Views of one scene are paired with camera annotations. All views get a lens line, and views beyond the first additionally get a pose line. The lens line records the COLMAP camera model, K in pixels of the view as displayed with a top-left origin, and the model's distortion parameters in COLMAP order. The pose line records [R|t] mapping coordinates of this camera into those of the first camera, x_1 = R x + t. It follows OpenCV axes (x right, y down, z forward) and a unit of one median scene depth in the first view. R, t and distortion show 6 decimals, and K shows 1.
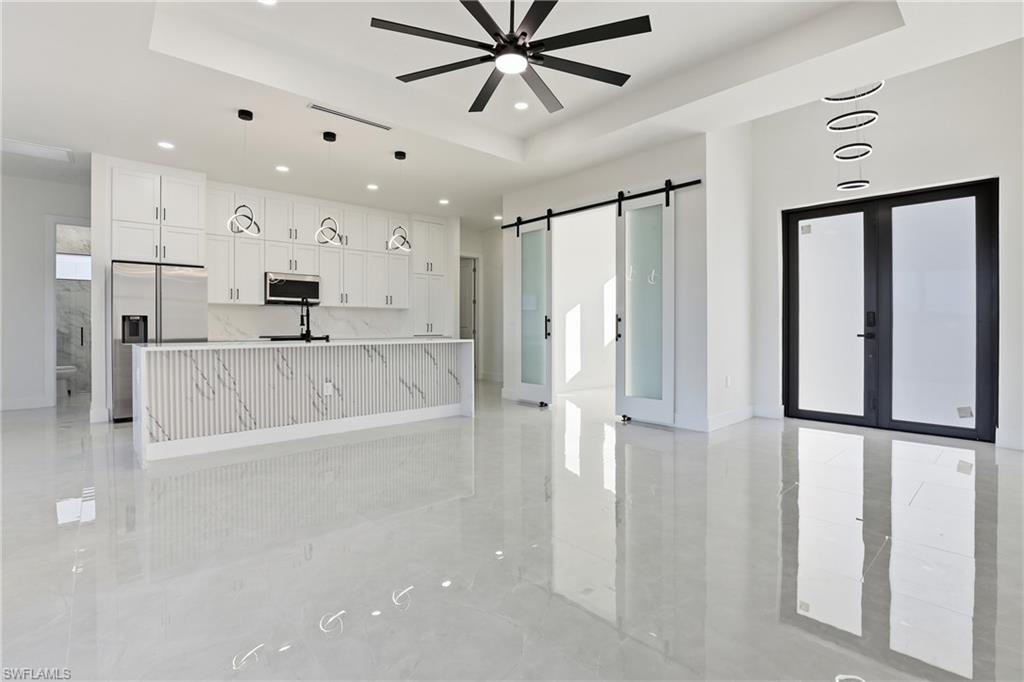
lens RADIAL K [[472.0, 0, 514.3], [0, 472.0, 328.9], [0, 0, 1]] dist [-0.037014, 0.006927]
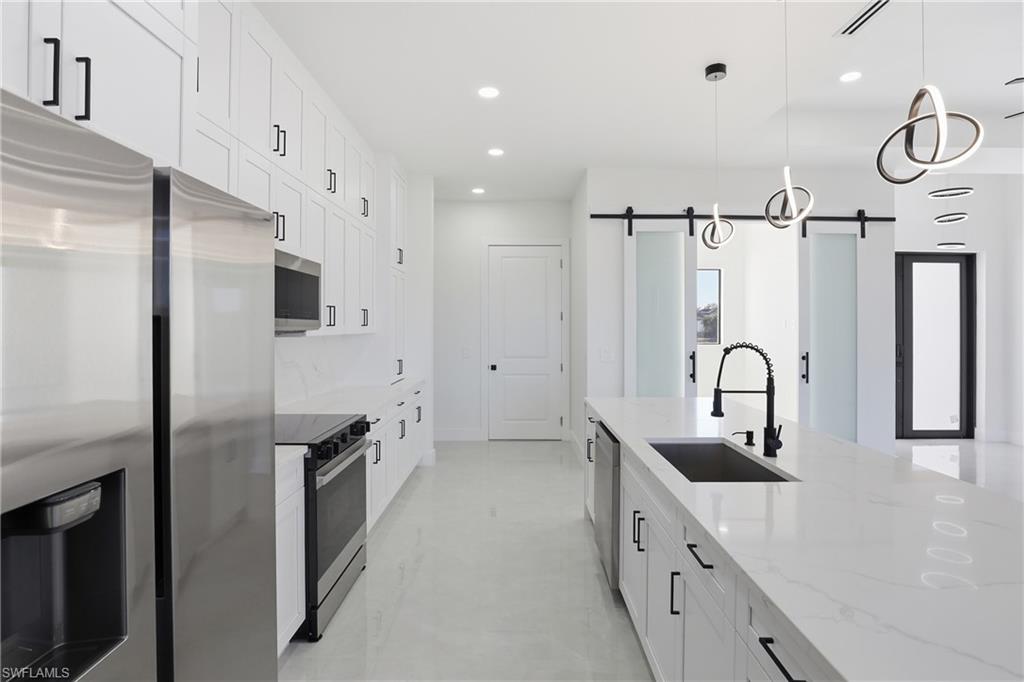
lens RADIAL K [[510.5, 0, 514.5], [0, 510.5, 325.7], [0, 0, 1]] dist [-0.026652, 0.000712]
pose [[0.671795, 0.001750, 0.740735, -0.805359], [0.000596, 0.999996, -0.002903, -0.074707], [-0.740737, 0.002391, 0.671791, 0.761074]]
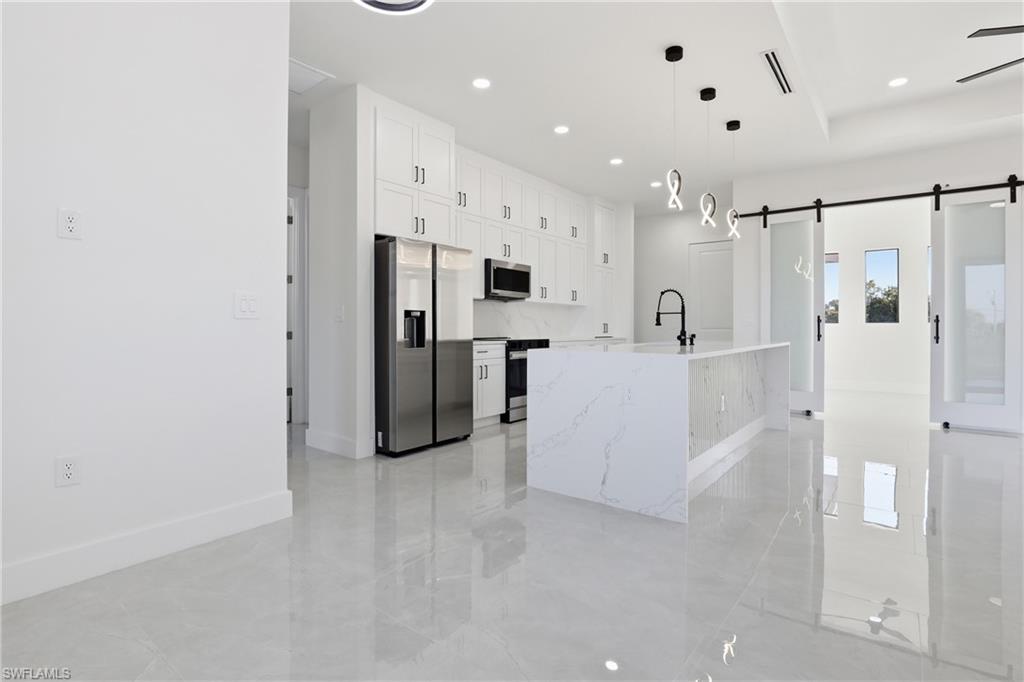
lens RADIAL K [[500.2, 0, 515.3], [0, 500.2, 325.7], [0, 0, 1]] dist [-0.027274, 0.000688]
pose [[0.984876, 0.003843, 0.173220, -0.765918], [-0.002417, 0.999961, -0.008441, 0.001347], [-0.173246, 0.007895, 0.984847, 0.180601]]
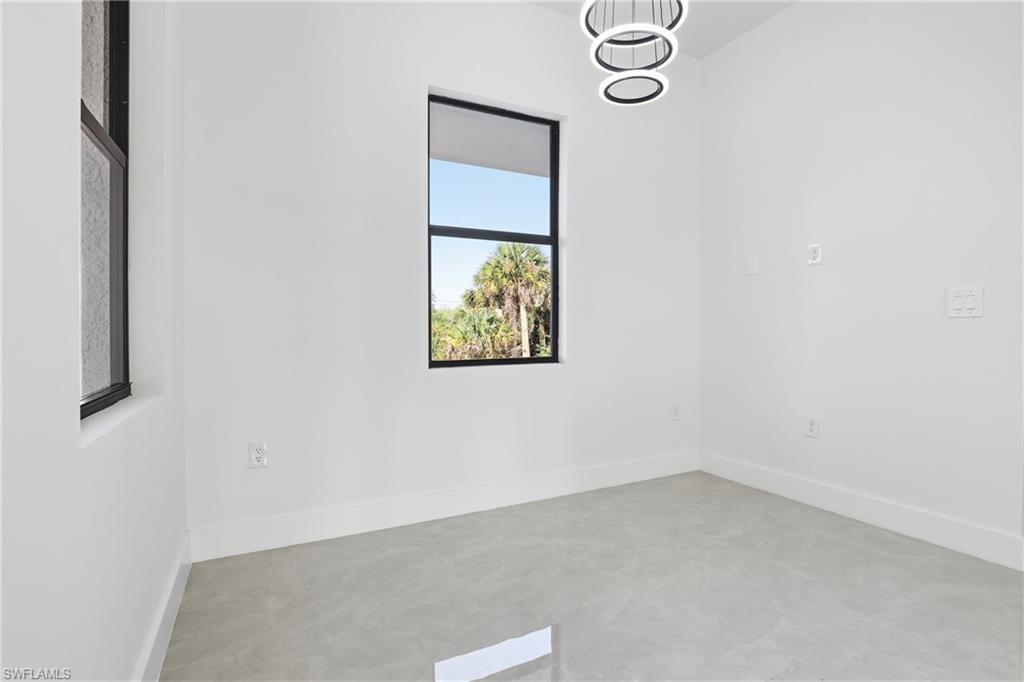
lens RADIAL K [[500.2, 0, 515.3], [0, 500.2, 325.7], [0, 0, 1]] dist [-0.027274, 0.000688]
pose [[-0.256083, 0.001218, -0.966654, -0.436030], [-0.003141, 0.999993, 0.002092, -0.000036], [0.966650, 0.003572, -0.256077, 0.429864]]
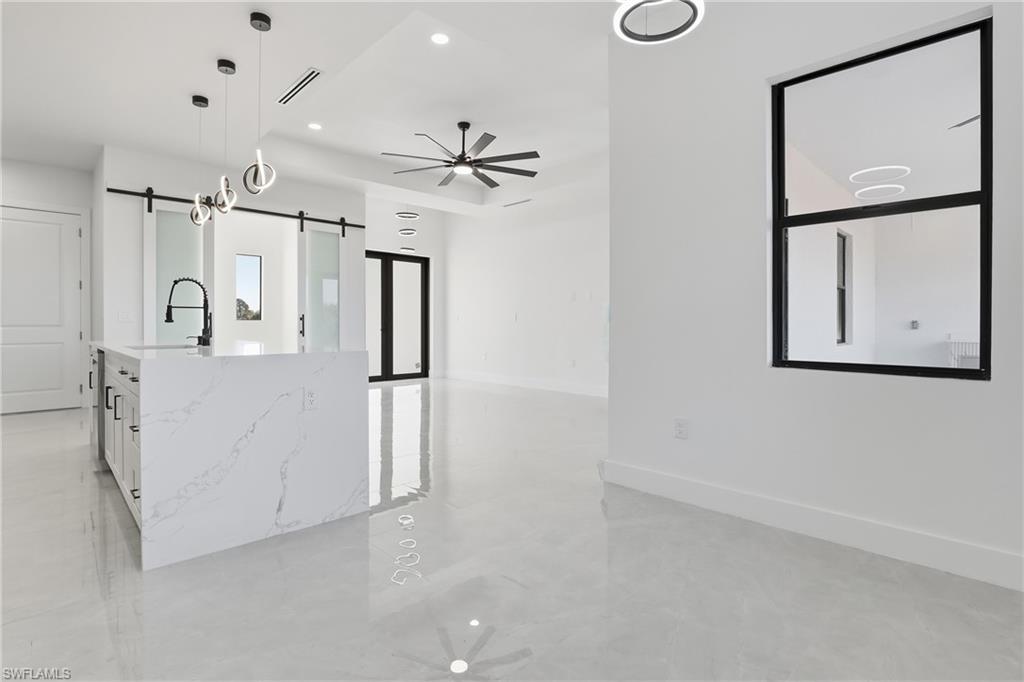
lens RADIAL K [[500.2, 0, 515.3], [0, 500.2, 325.7], [0, 0, 1]] dist [-0.027274, 0.000688]
pose [[-0.037404, -0.001280, 0.999299, -1.040464], [0.005191, 0.999985, 0.001475, -0.000612], [-0.999287, 0.005242, -0.037396, 0.501245]]
